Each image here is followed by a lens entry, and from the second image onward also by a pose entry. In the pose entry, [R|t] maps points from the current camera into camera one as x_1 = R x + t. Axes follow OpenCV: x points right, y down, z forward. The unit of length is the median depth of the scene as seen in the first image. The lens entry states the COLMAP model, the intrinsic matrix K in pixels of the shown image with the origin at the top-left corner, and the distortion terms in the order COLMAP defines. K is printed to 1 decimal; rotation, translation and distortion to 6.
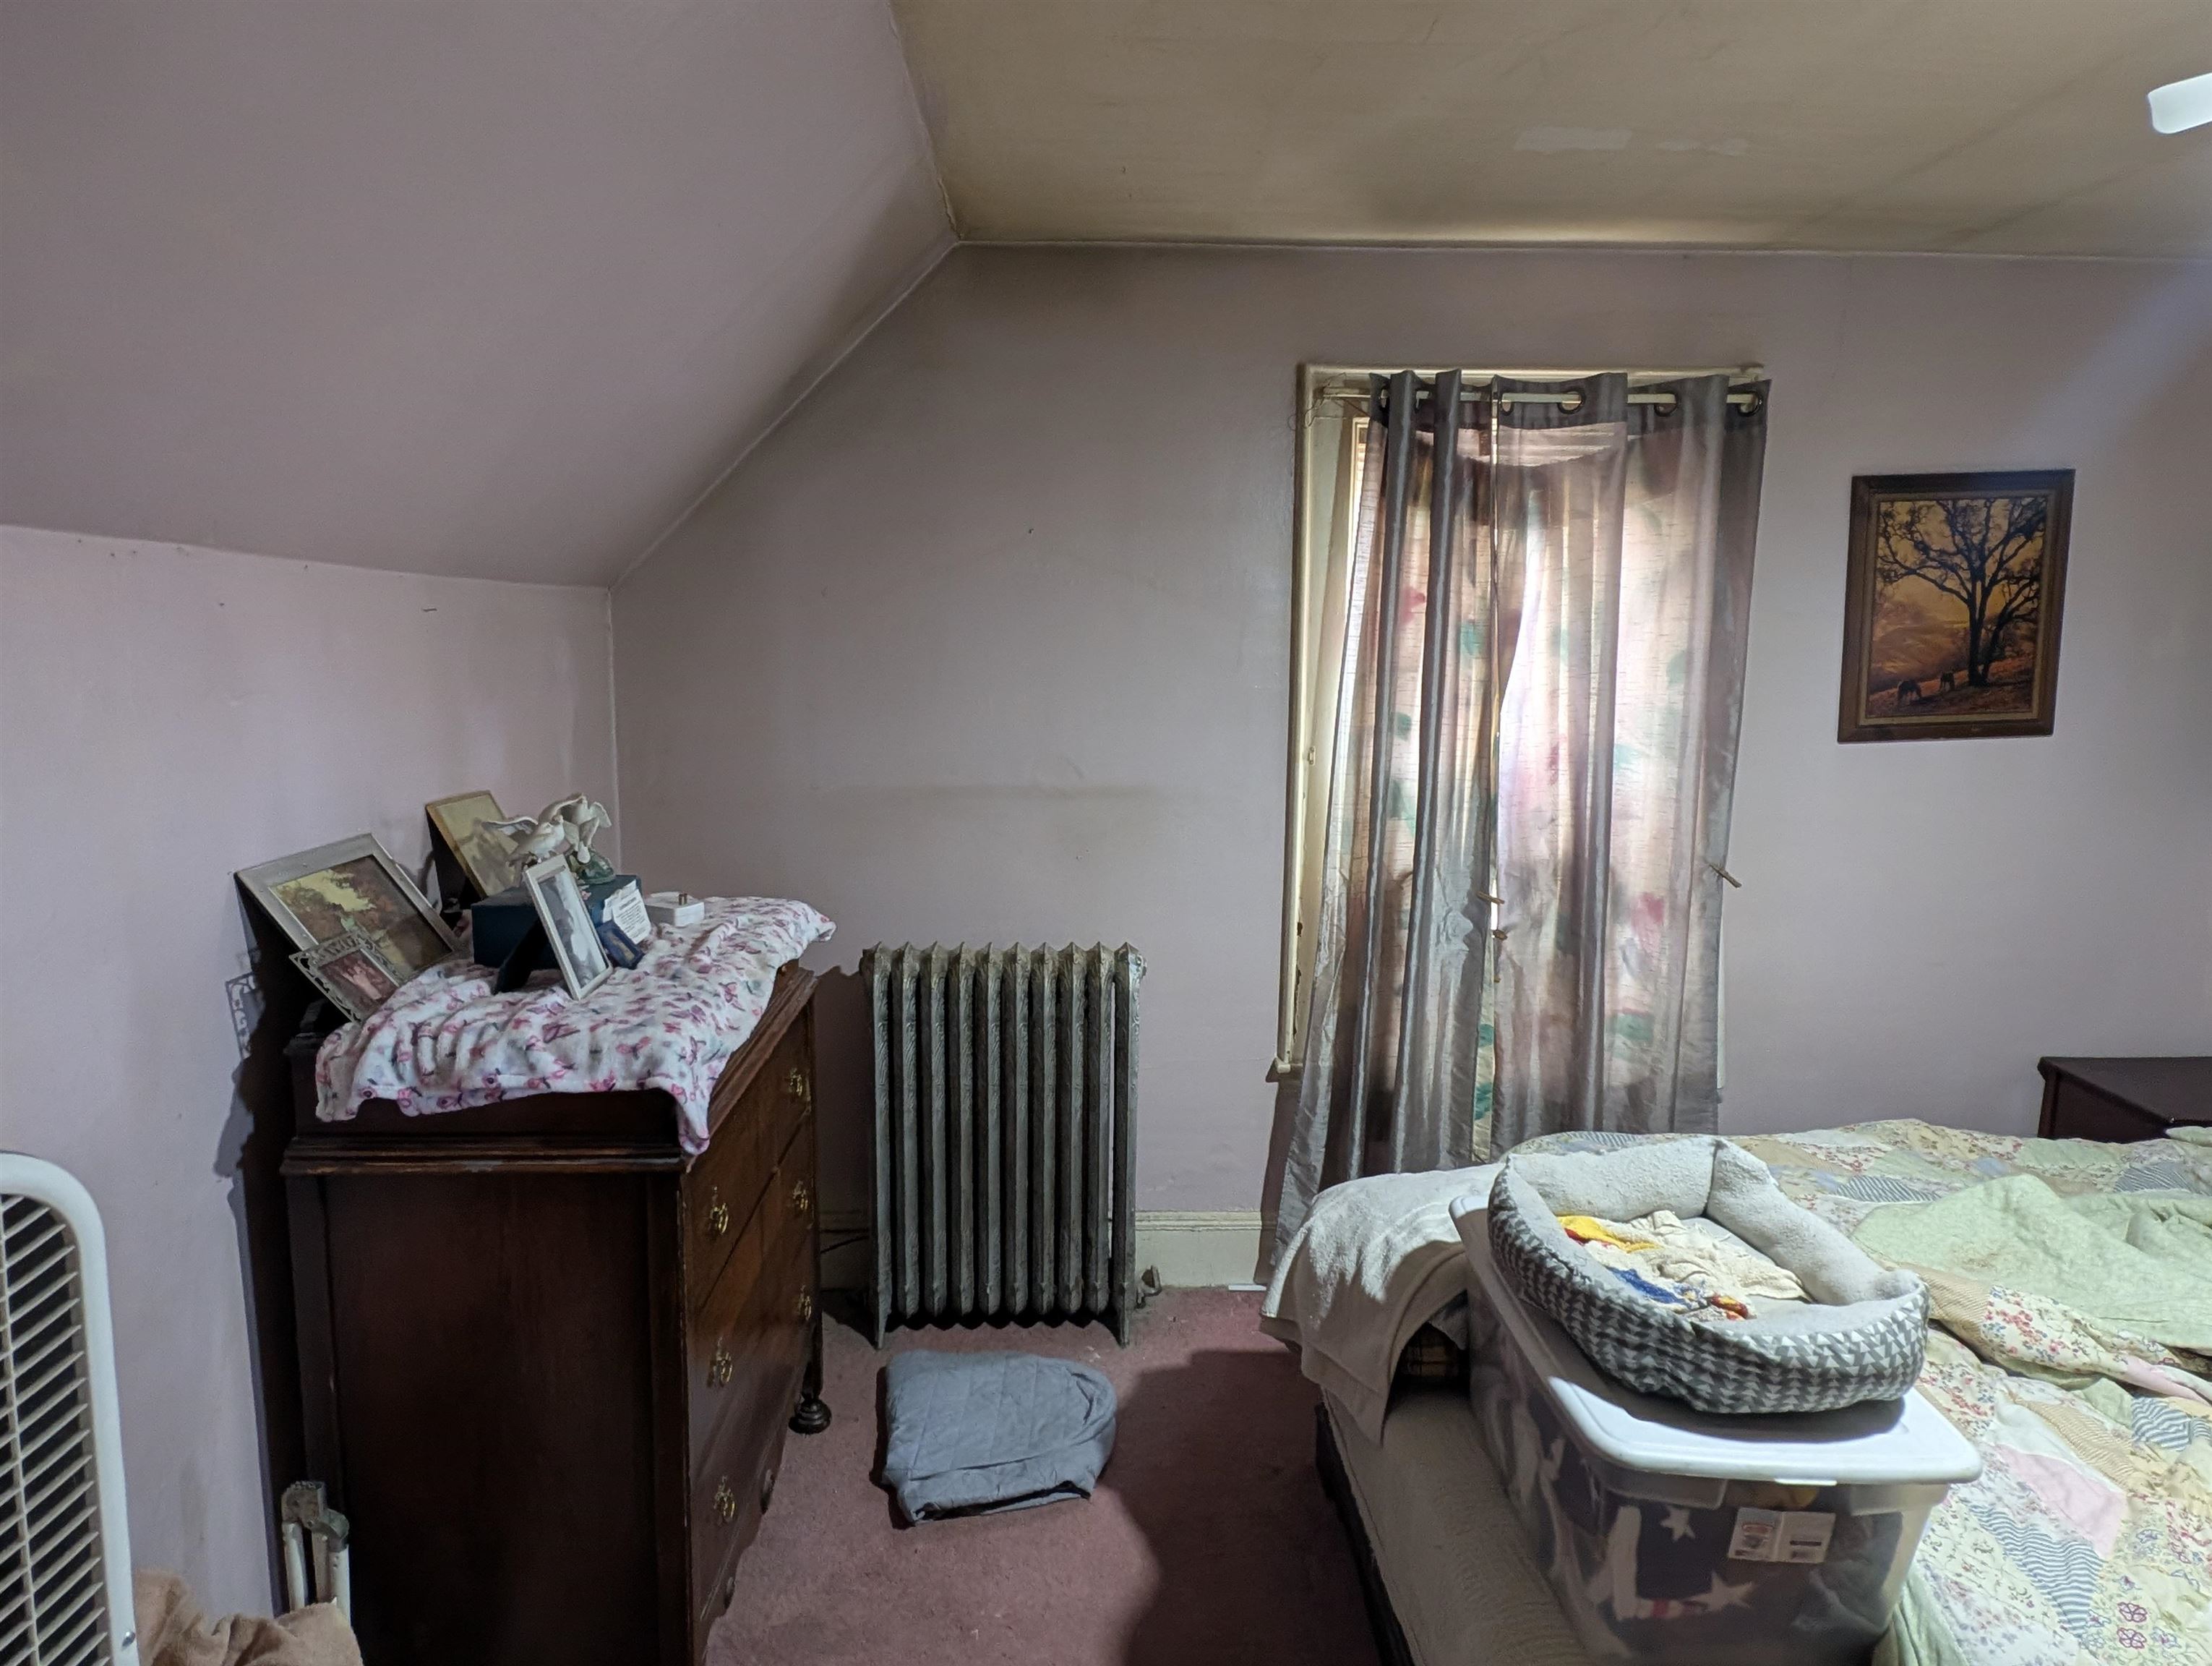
lens RADIAL K [[1235.6, 0, 1104.5], [0, 1235.6, 822.6], [0, 0, 1]] dist [0.013830, -0.012826]
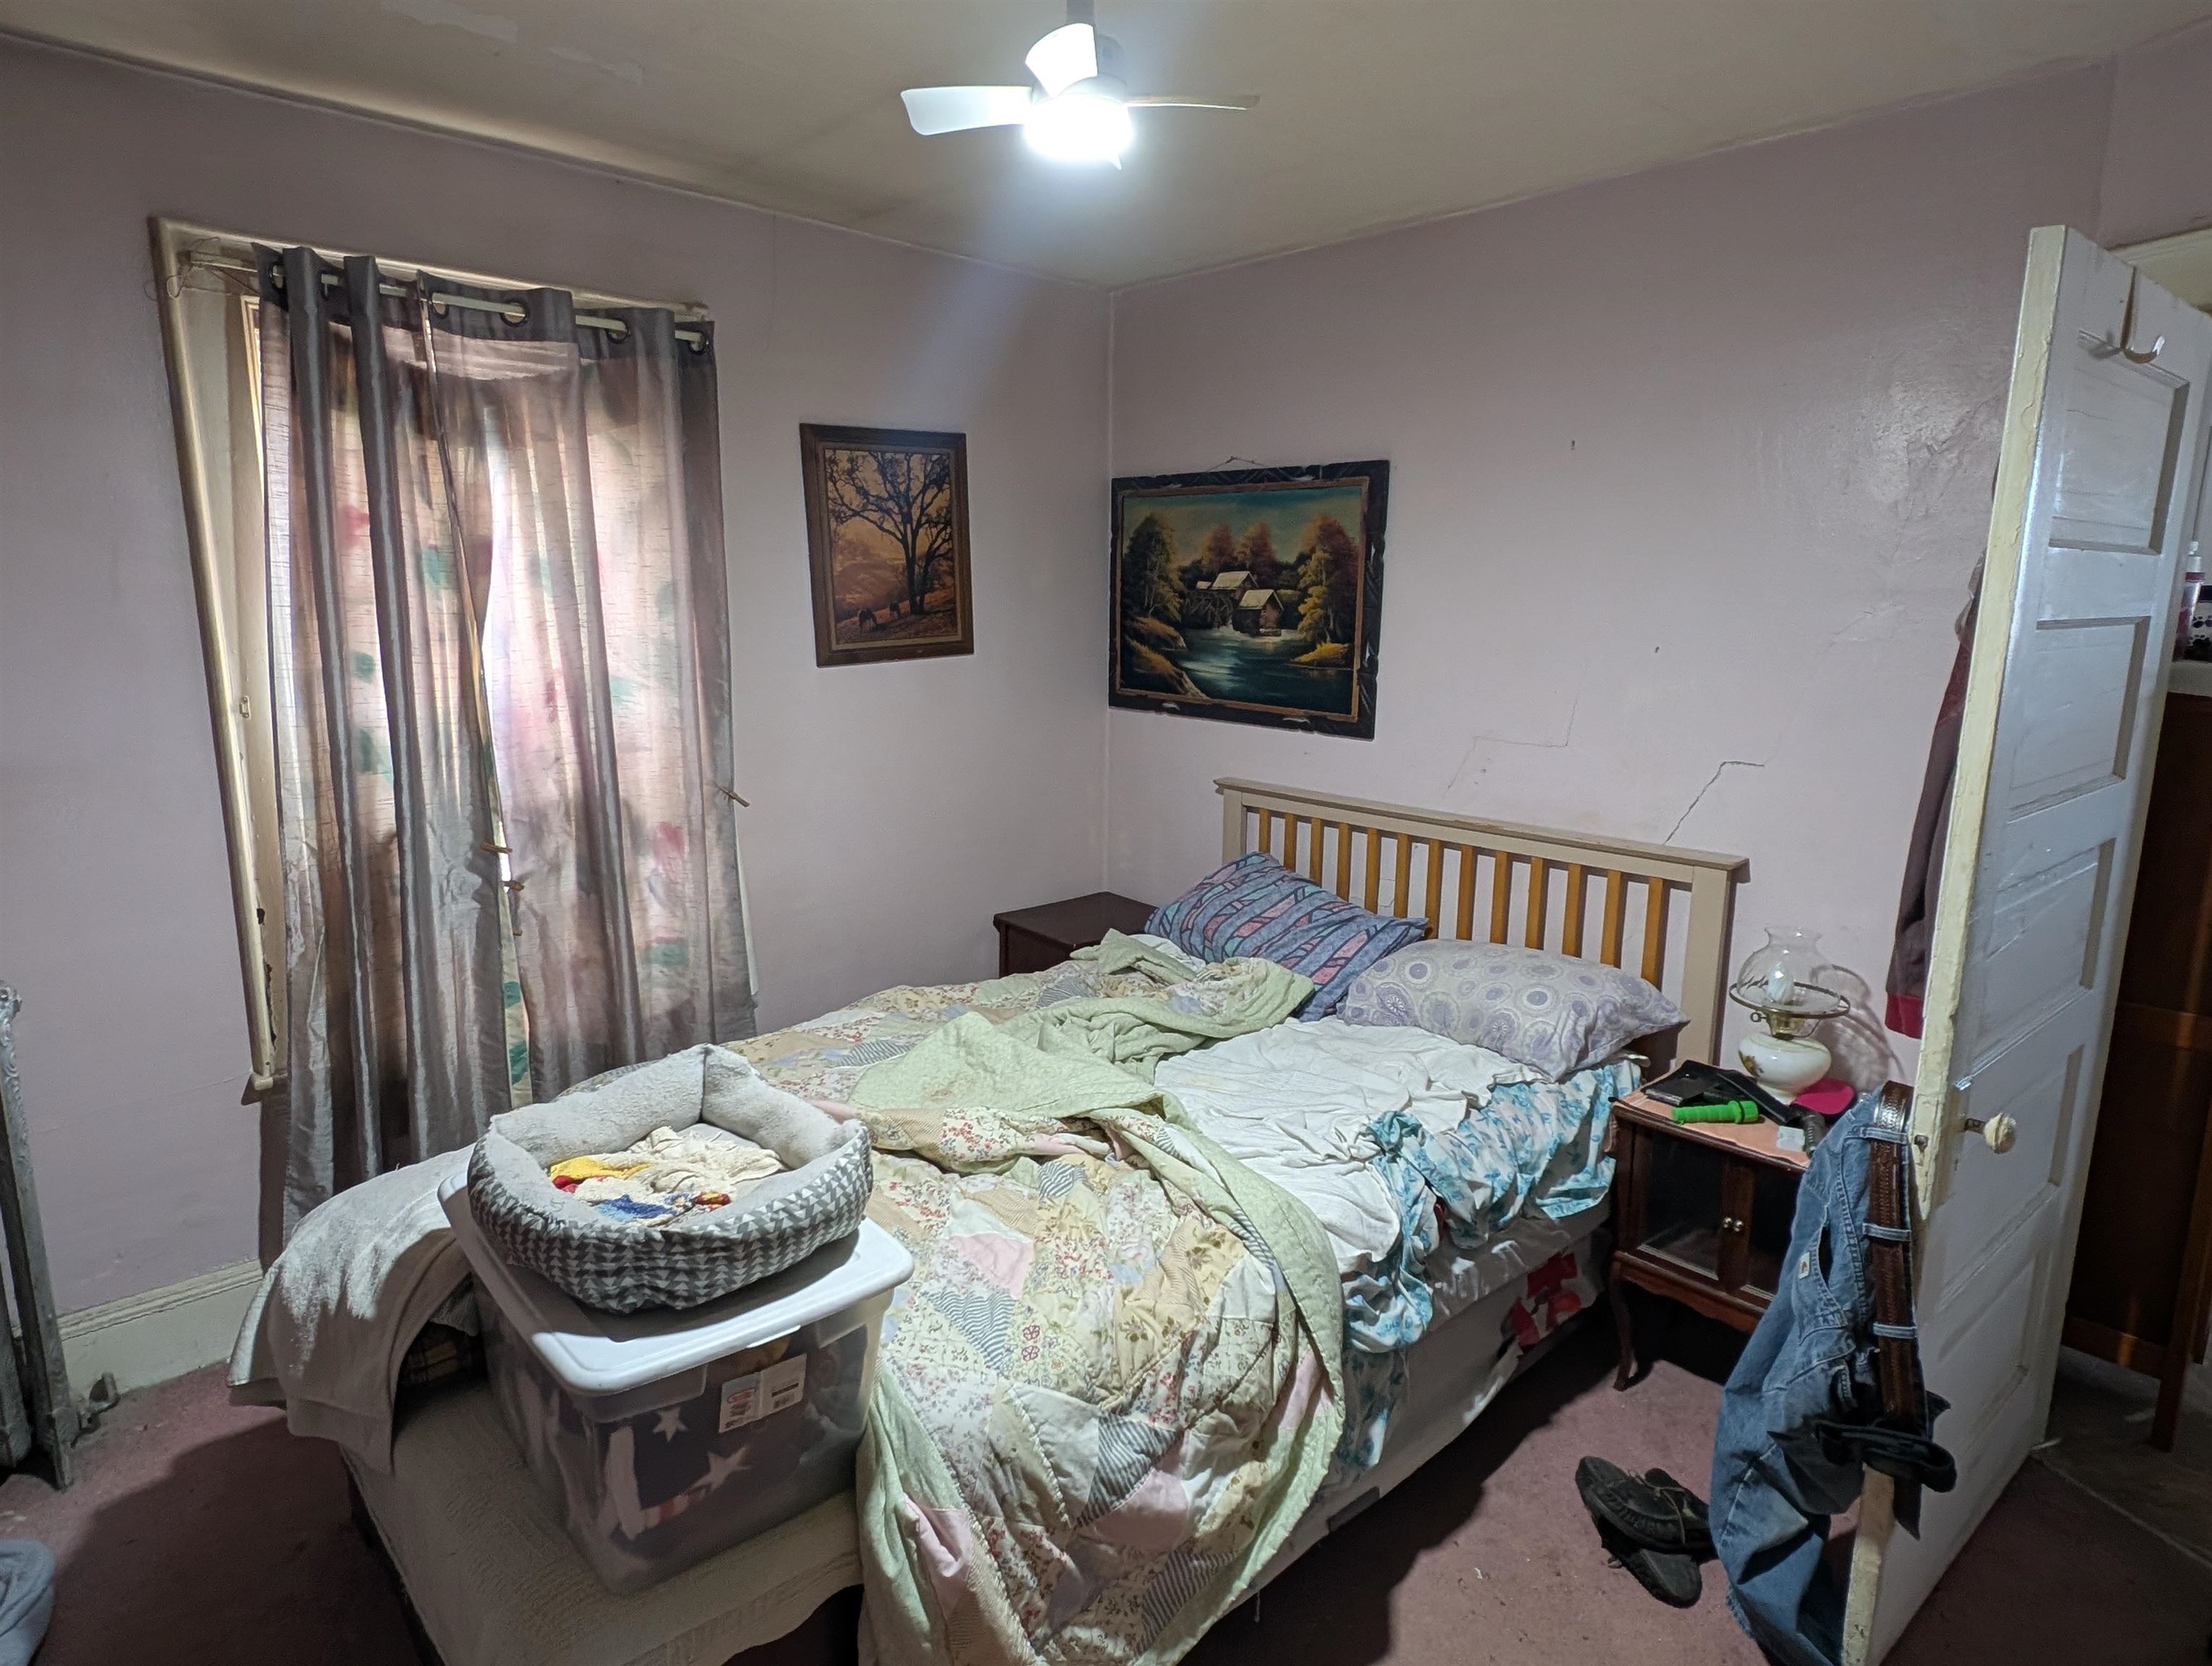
lens RADIAL K [[1235.6, 0, 1114.4], [0, 1235.6, 818.9], [0, 0, 1]] dist [0.013830, -0.012826]
pose [[0.743765, -0.120613, 0.657469, 0.049165], [0.089863, 0.992699, 0.080454, 0.006199], [-0.662373, -0.000757, 0.749174, -0.007829]]
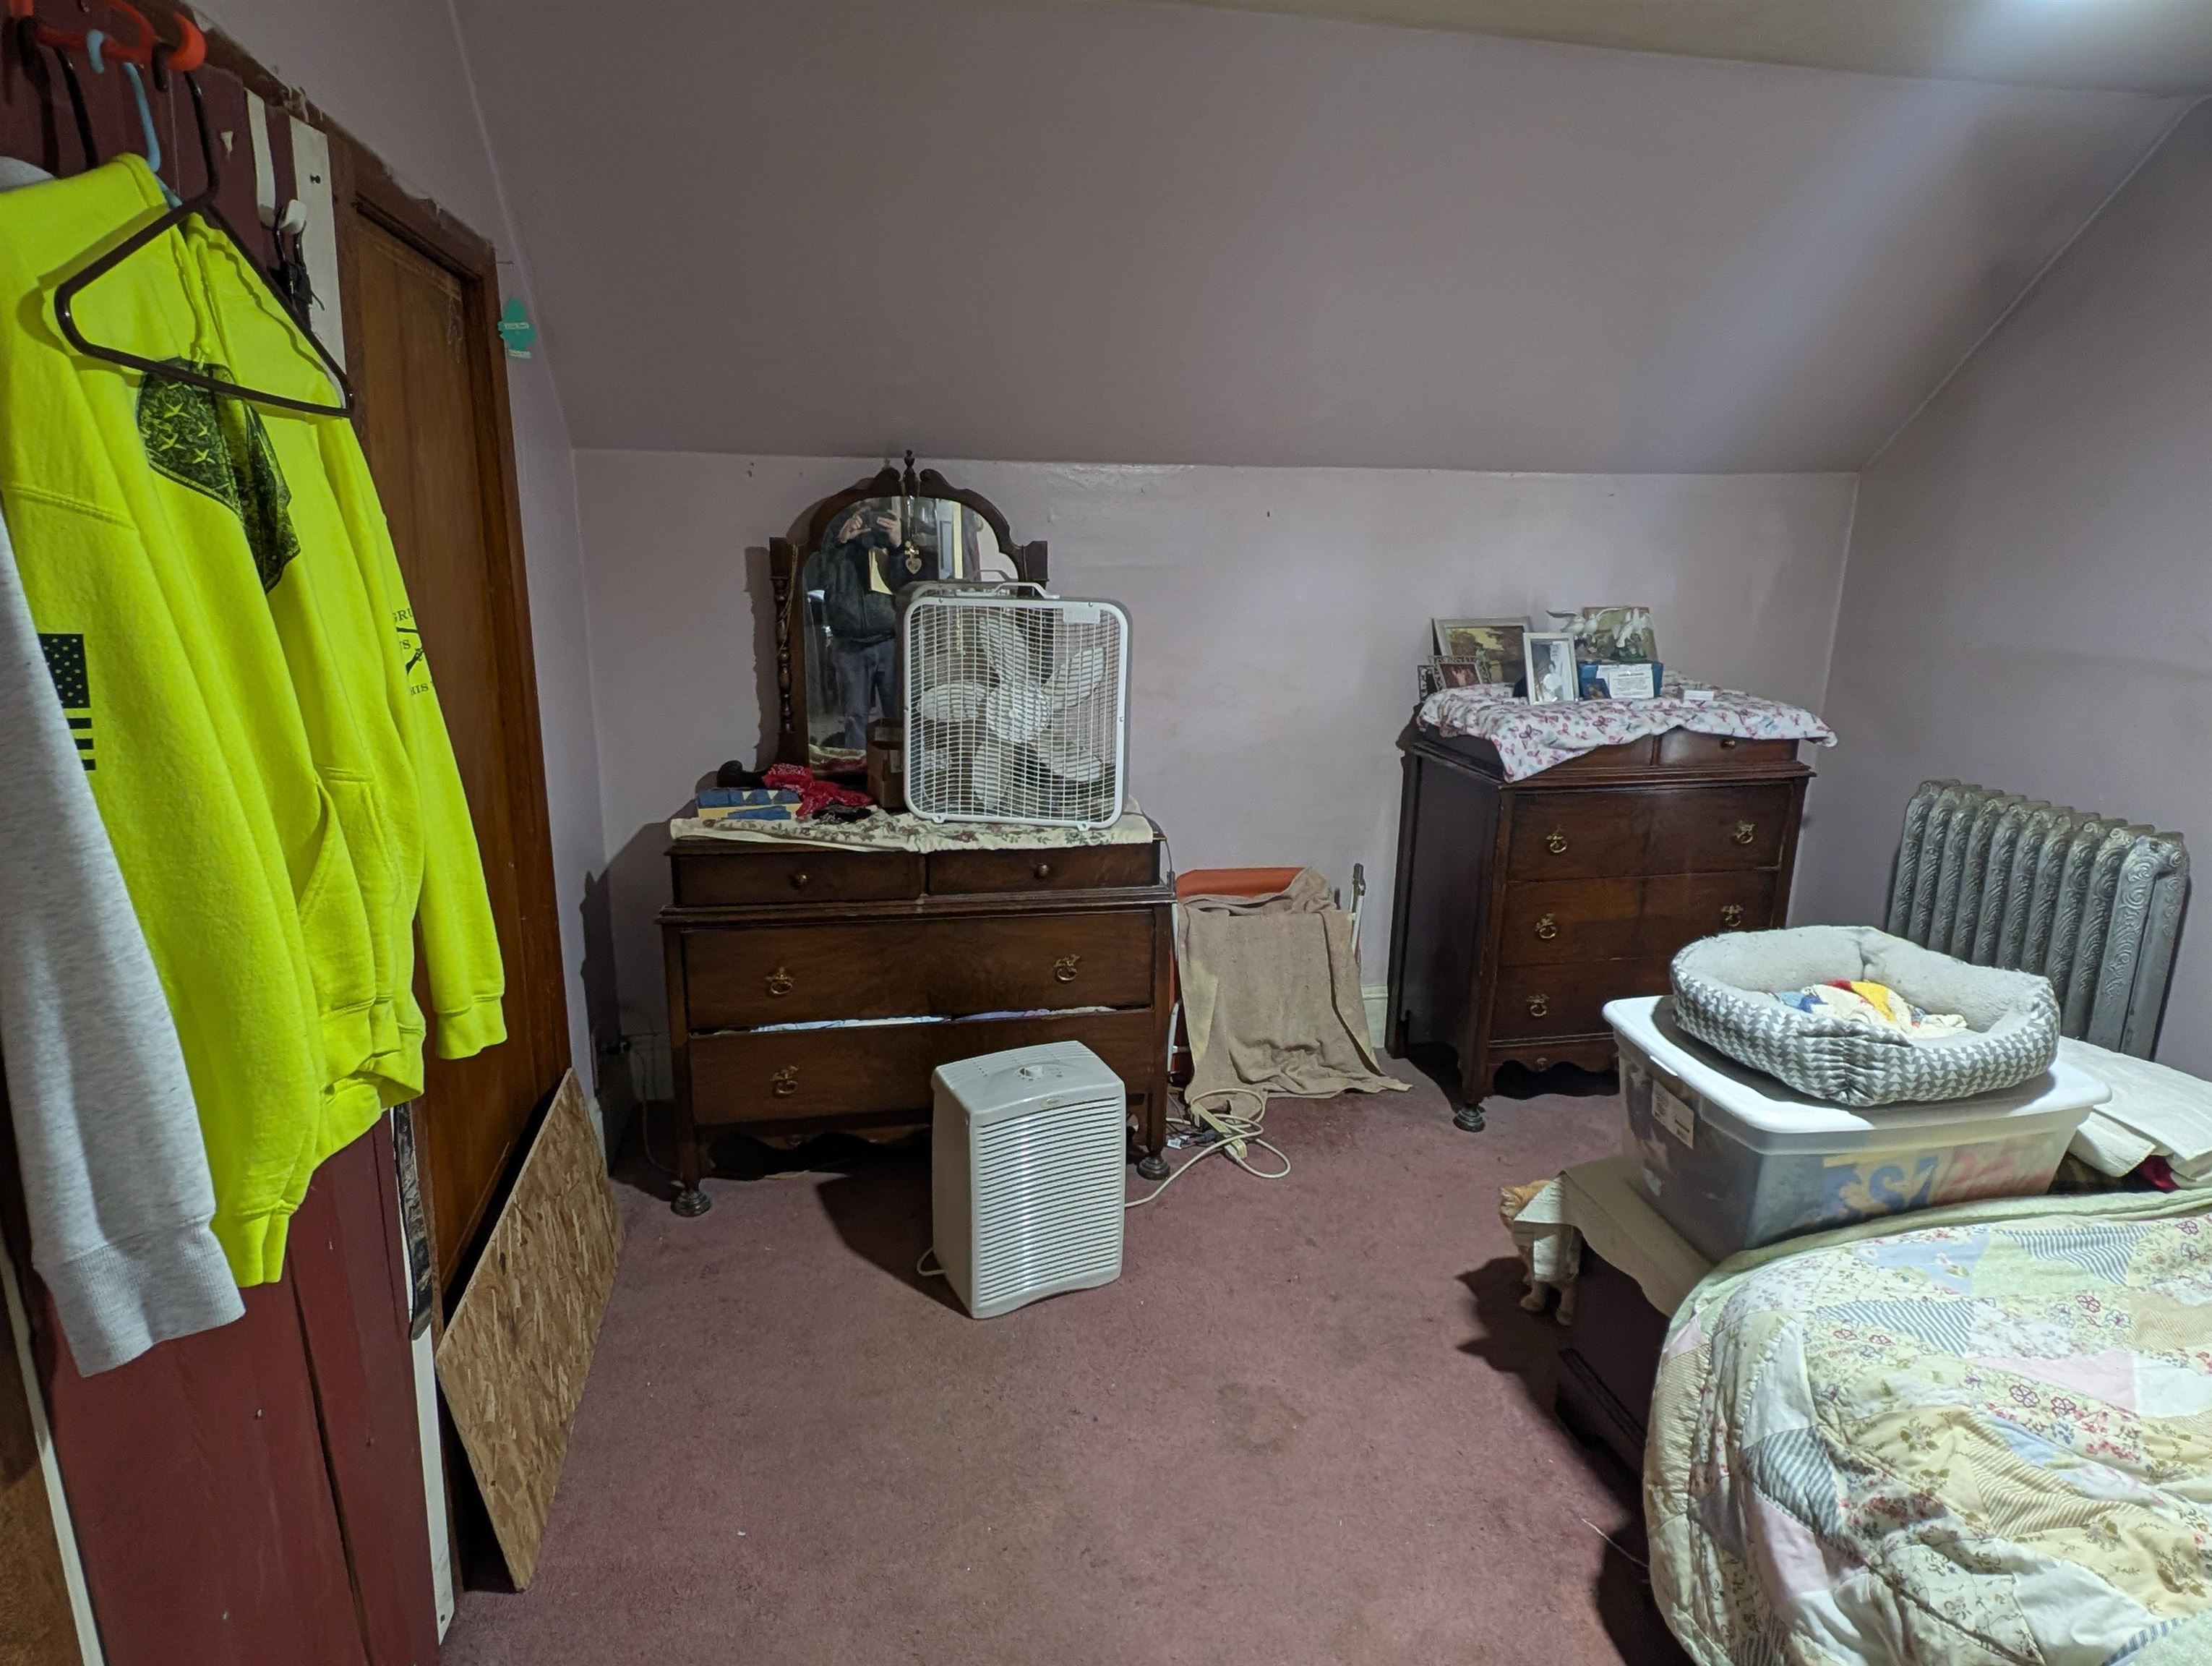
lens RADIAL K [[1235.6, 0, 1102.0], [0, 1235.6, 828.1], [0, 0, 1]] dist [0.013830, -0.012826]
pose [[0.180219, 0.229461, -0.956488, 0.716085], [-0.147868, 0.967679, 0.204285, 0.019674], [0.972449, 0.104618, 0.208324, 0.000584]]
